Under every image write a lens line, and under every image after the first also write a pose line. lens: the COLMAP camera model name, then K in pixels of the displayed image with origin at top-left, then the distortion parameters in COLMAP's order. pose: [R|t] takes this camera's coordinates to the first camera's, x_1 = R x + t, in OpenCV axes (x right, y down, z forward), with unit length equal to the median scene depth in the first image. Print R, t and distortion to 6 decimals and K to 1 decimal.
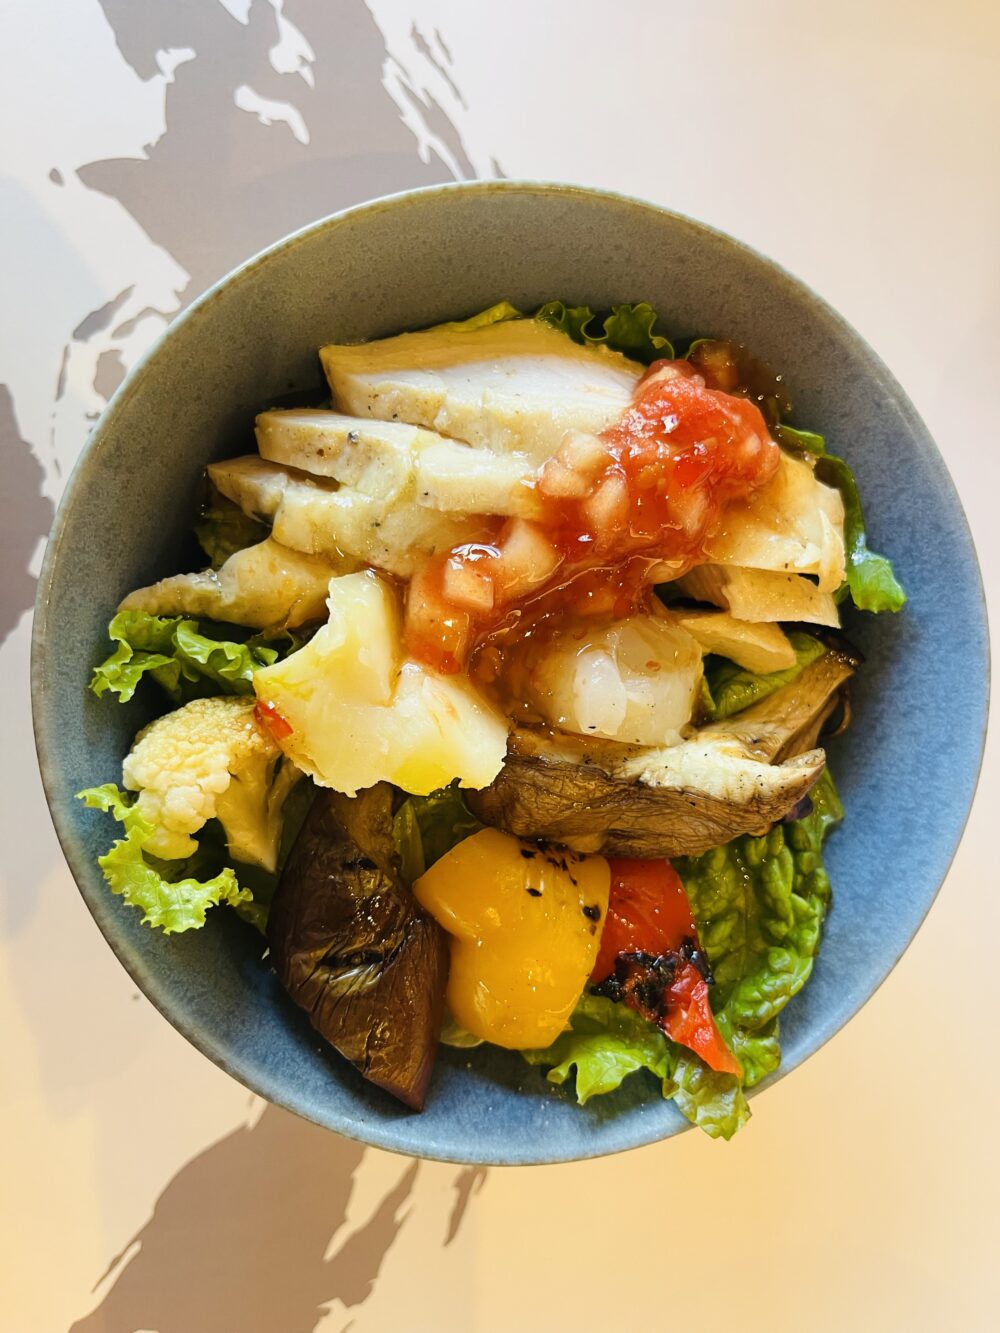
lens RADIAL K [[1005.3, 0, 516.6], [0, 1005.3, 609.9], [0, 0, 1]] dist [0.023157, -0.050807]
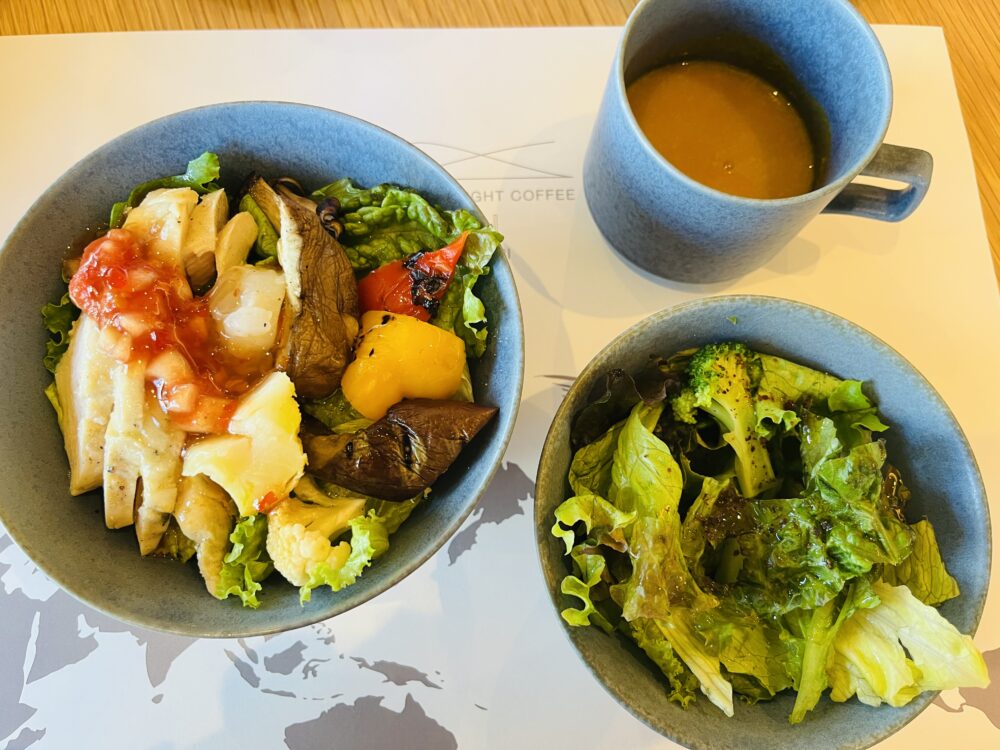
lens RADIAL K [[754.1, 0, 497.5], [0, 754.1, 377.0], [0, 0, 1]] dist [0.023157, -0.050807]
pose [[-0.061561, -0.997859, 0.022066, -0.066992], [0.997884, -0.061069, 0.022325, 0.462136], [-0.020930, 0.023393, 0.999507, -0.327982]]
